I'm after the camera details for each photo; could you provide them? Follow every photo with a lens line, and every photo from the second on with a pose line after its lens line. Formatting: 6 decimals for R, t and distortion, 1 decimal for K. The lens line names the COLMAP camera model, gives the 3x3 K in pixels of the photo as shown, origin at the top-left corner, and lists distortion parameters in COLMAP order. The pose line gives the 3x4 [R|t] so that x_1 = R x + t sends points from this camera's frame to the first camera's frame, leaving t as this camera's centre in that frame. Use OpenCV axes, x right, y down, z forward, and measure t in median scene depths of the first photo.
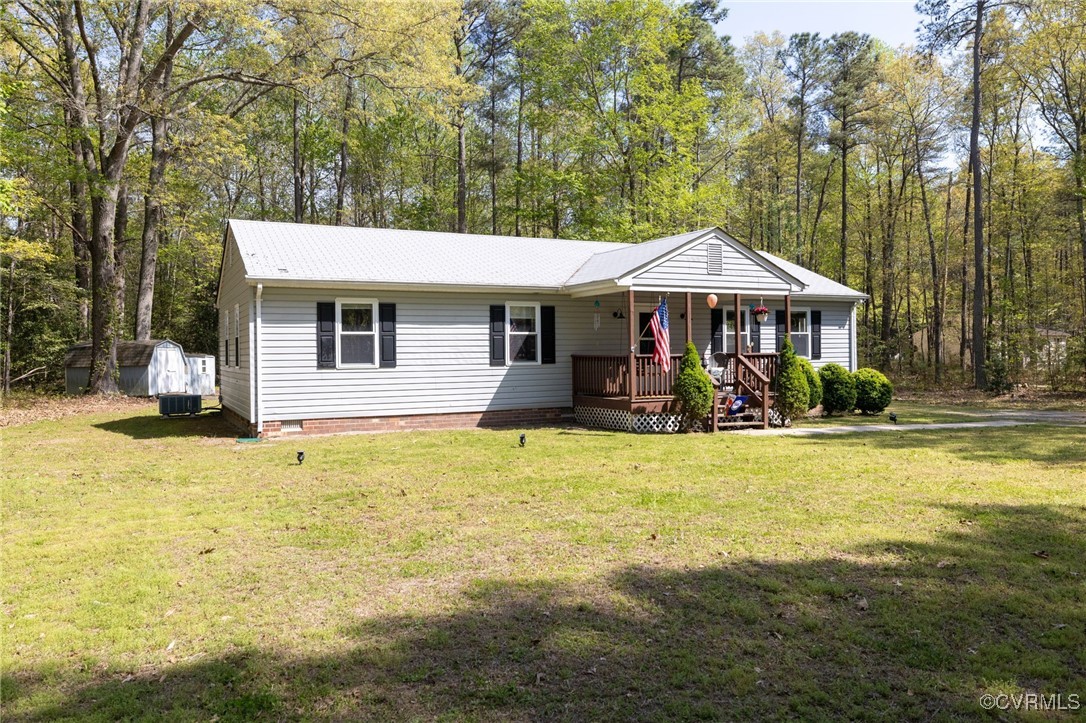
lens RADIAL K [[791.7, 0, 543.0], [0, 791.7, 361.5], [0, 0, 1]] dist [-0.003737, -0.001087]
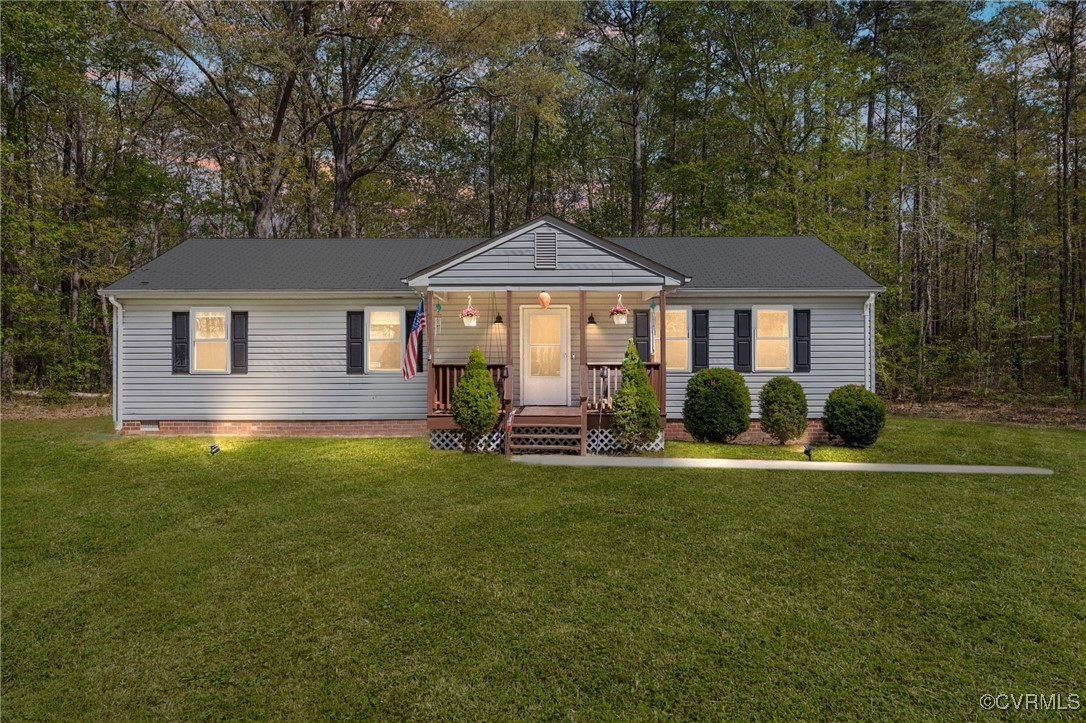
lens RADIAL K [[777.3, 0, 543.0], [0, 777.3, 361.5], [0, 0, 1]] dist [-0.001746, -0.000676]
pose [[0.896013, 0.007638, -0.443962, 0.566839], [-0.010566, 0.999936, -0.004121, -0.007427], [0.443902, 0.008383, 0.896036, 0.247340]]
